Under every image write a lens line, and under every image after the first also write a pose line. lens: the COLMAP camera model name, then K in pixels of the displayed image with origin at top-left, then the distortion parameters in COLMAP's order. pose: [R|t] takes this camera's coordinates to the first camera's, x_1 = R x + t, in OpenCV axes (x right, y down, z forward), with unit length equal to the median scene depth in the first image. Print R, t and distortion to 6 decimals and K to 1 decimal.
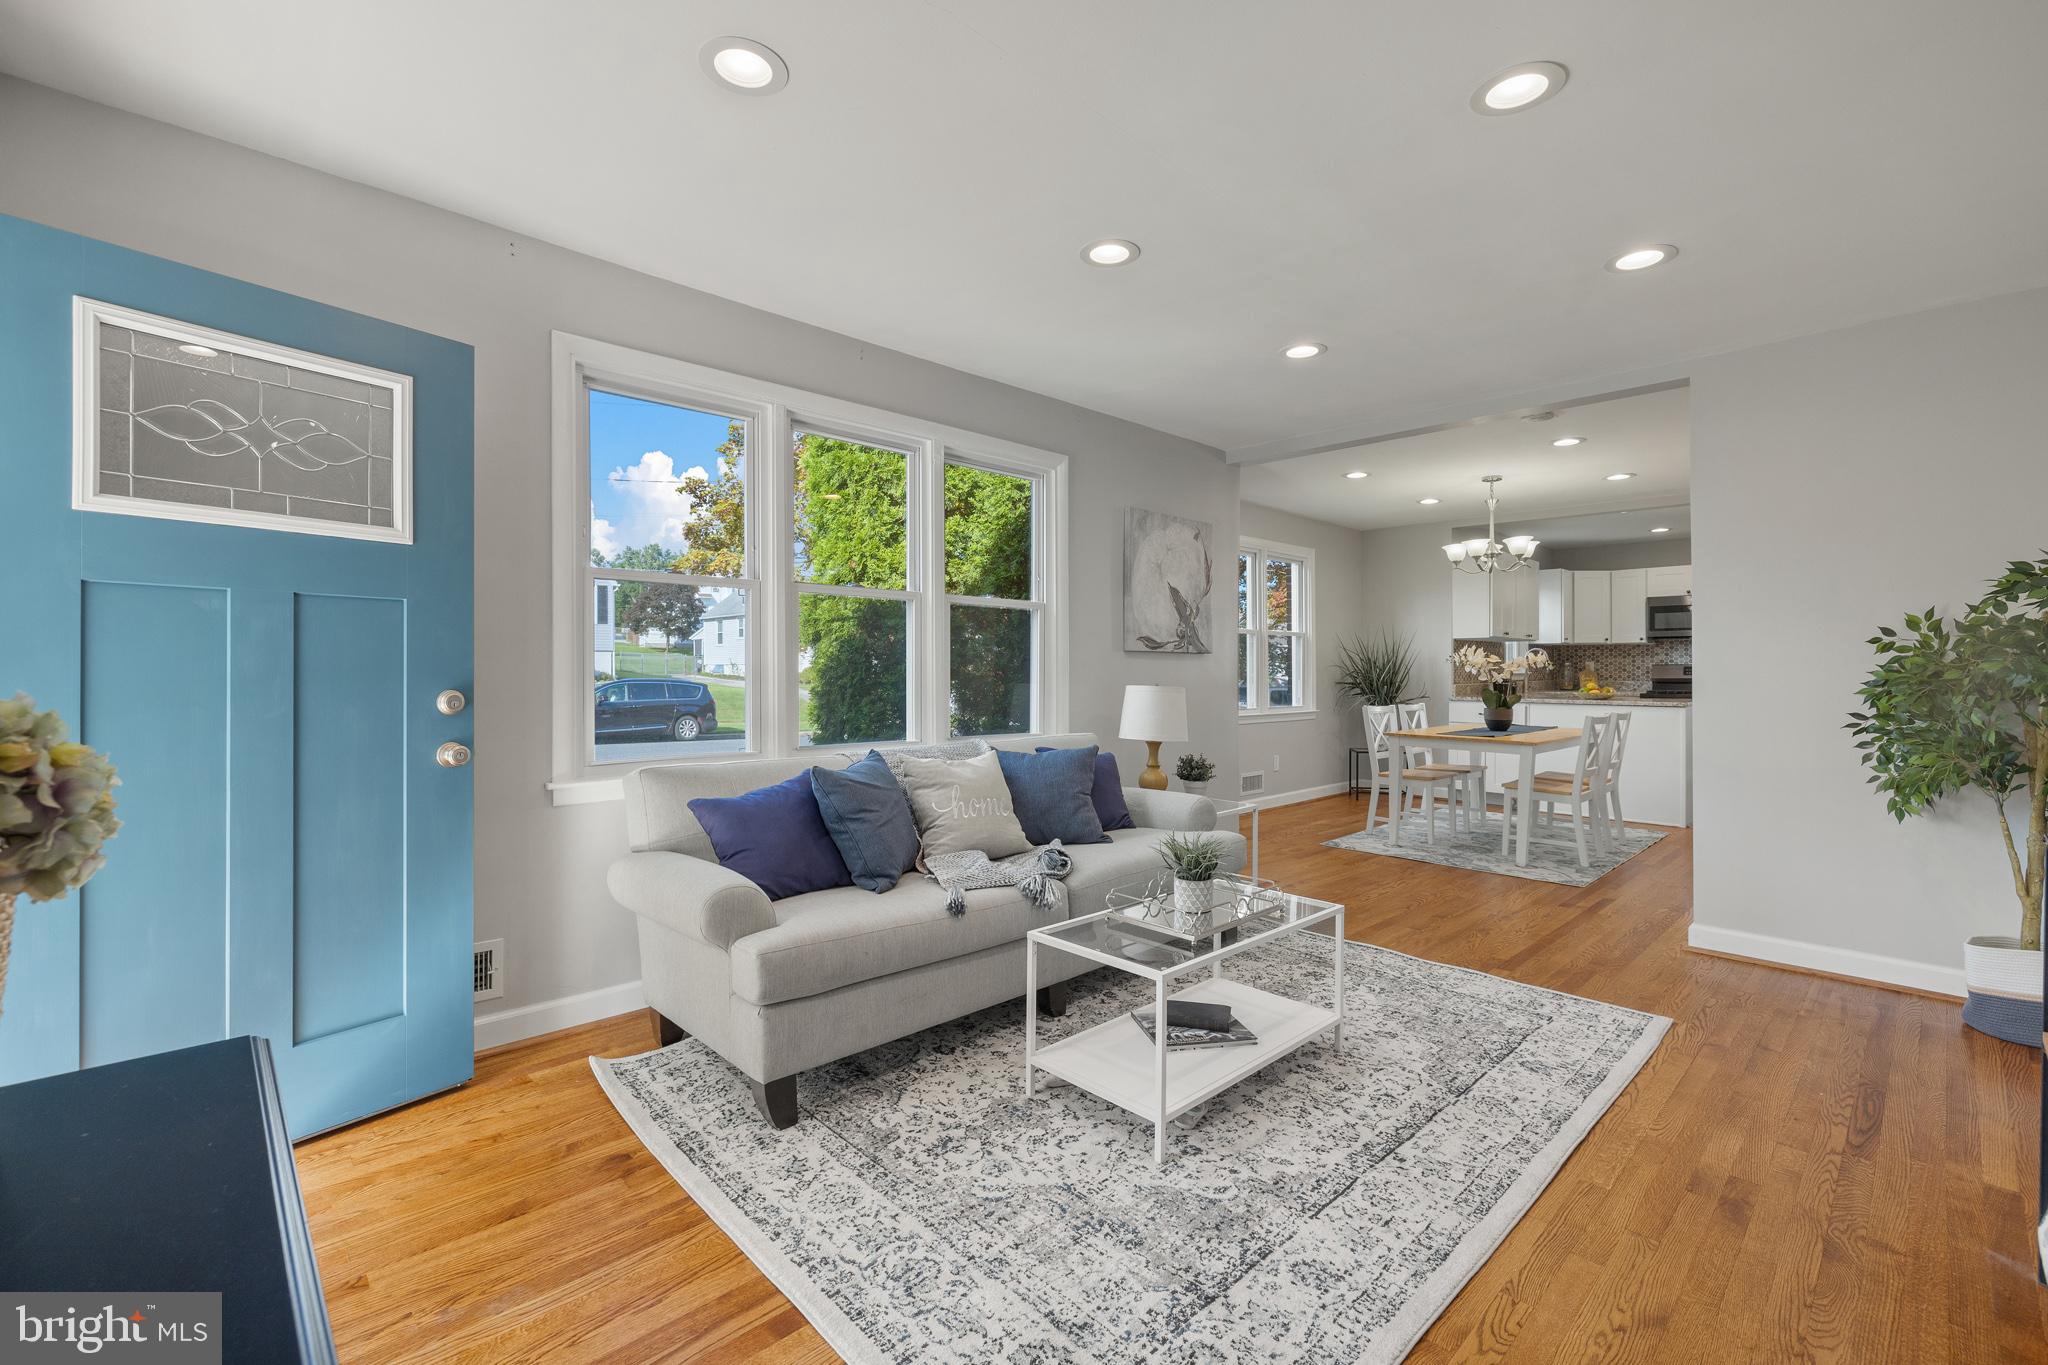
lens RADIAL K [[862.1, 0, 1006.8], [0, 862.1, 669.0], [0, 0, 1]] dist [0.001940, -0.000917]
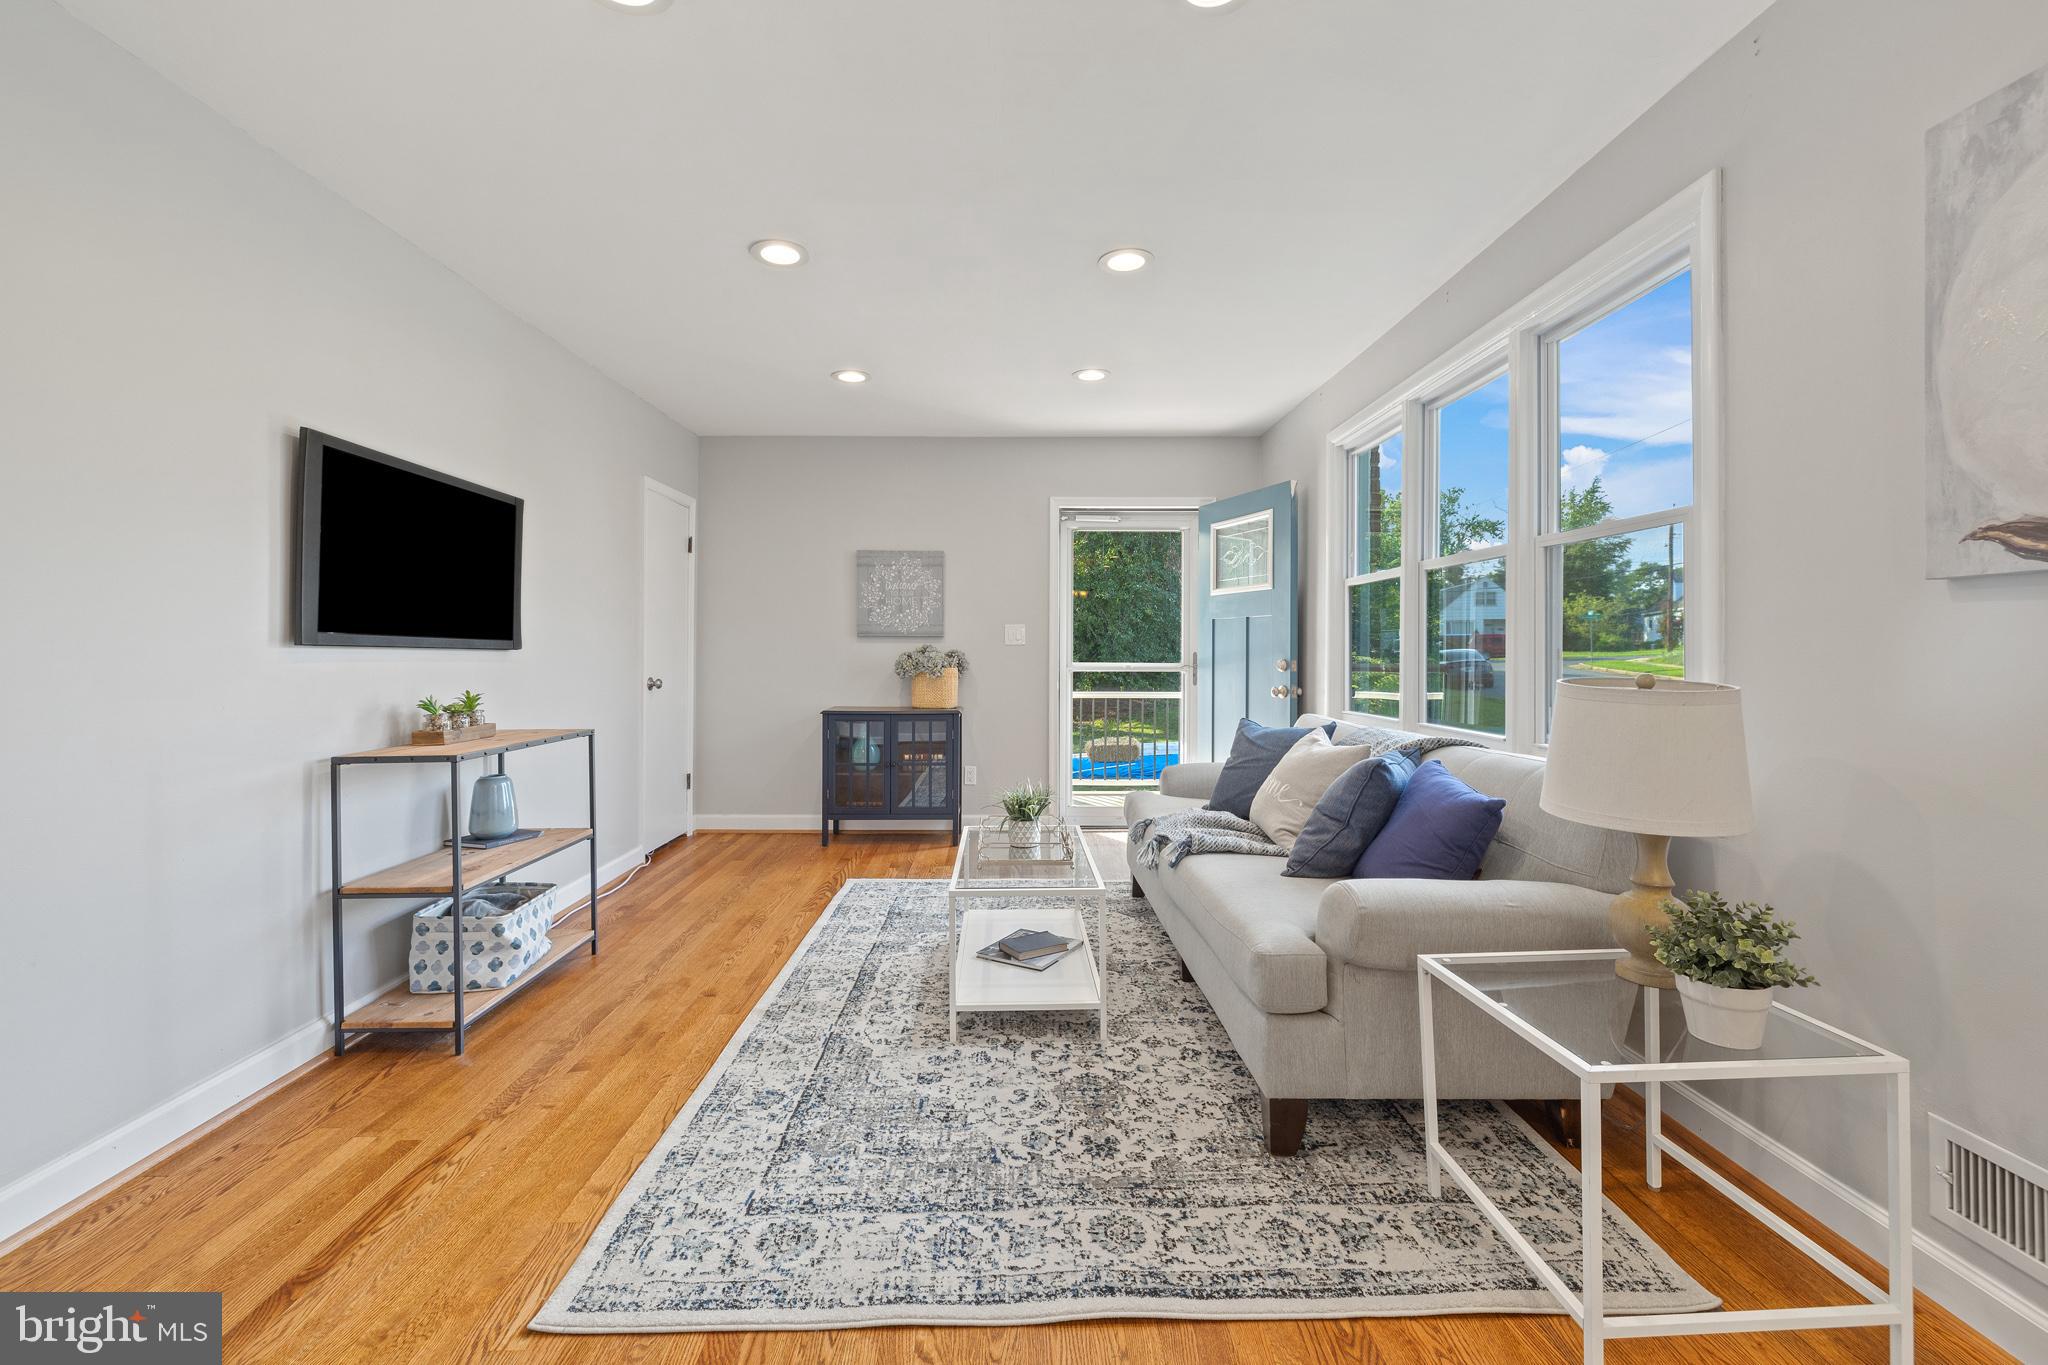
lens RADIAL K [[862.1, 0, 1029.7], [0, 862.1, 654.5], [0, 0, 1]] dist [0.001940, -0.000917]
pose [[-0.659463, 0.004716, -0.751722, 1.143534], [0.010126, 0.999945, -0.002610, 0.022297], [0.751669, -0.009333, -0.659475, 1.859951]]
